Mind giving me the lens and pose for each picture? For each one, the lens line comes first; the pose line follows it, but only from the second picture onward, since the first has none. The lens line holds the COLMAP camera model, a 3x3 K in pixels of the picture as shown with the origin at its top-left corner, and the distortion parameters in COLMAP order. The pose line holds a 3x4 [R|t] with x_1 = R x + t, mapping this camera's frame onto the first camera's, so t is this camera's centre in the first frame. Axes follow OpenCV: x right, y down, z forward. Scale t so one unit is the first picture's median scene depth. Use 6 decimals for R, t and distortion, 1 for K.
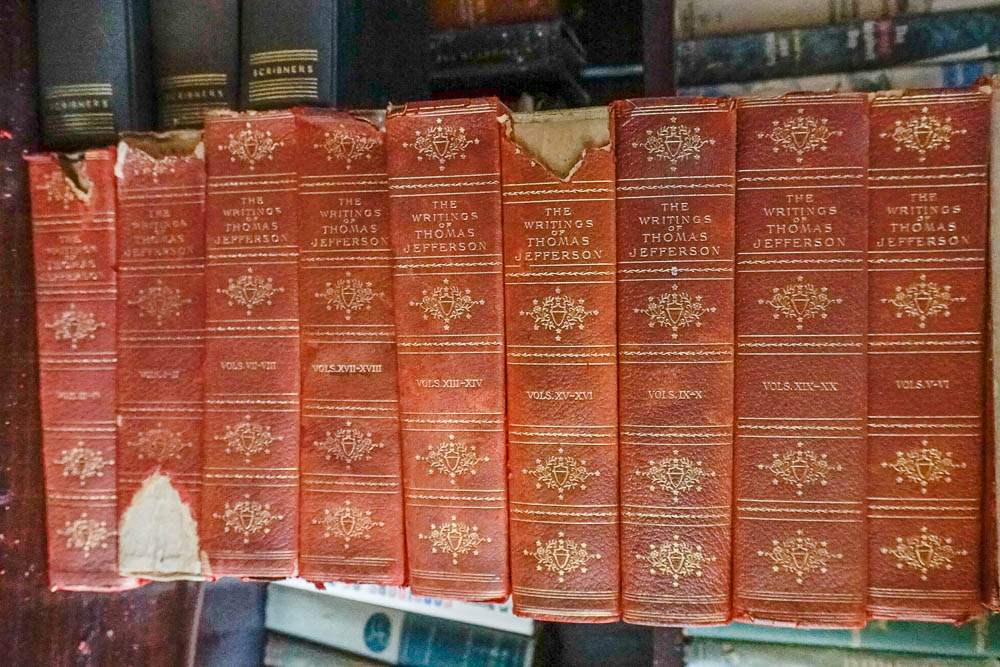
lens RADIAL K [[918.5, 0, 499.7], [0, 918.5, 327.8], [0, 0, 1]] dist [-0.019747, -0.007356]
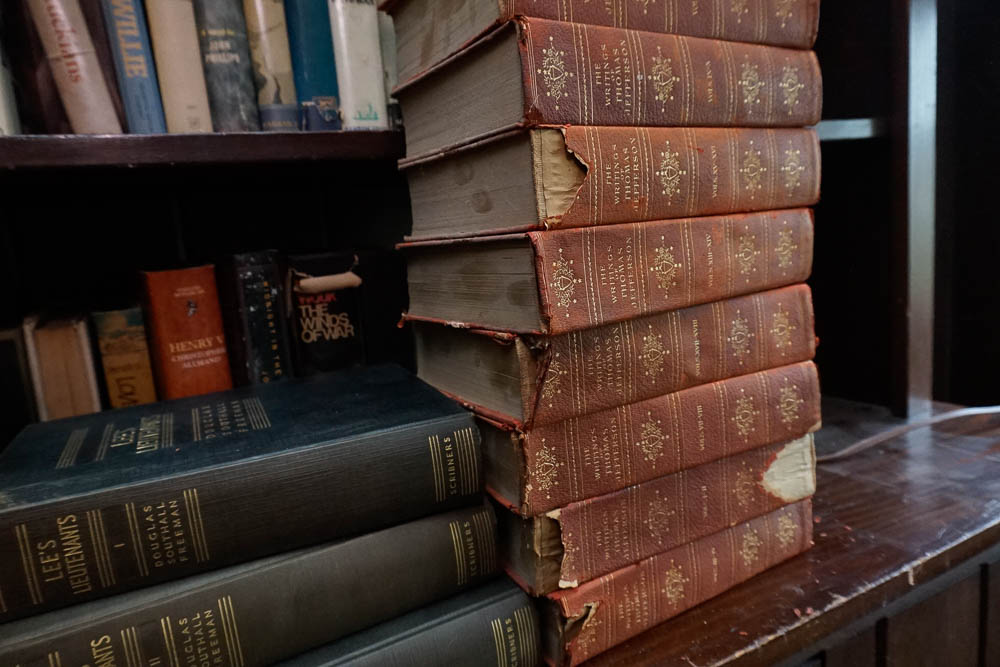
lens RADIAL K [[706.2, 0, 503.5], [0, 706.2, 340.6], [0, 0, 1]] dist [-0.049894, 0.014284]
pose [[-0.168148, -0.985691, 0.011792, -0.116401], [0.875755, -0.143881, 0.460815, -0.597769], [-0.452525, 0.087812, 0.887418, 0.243145]]
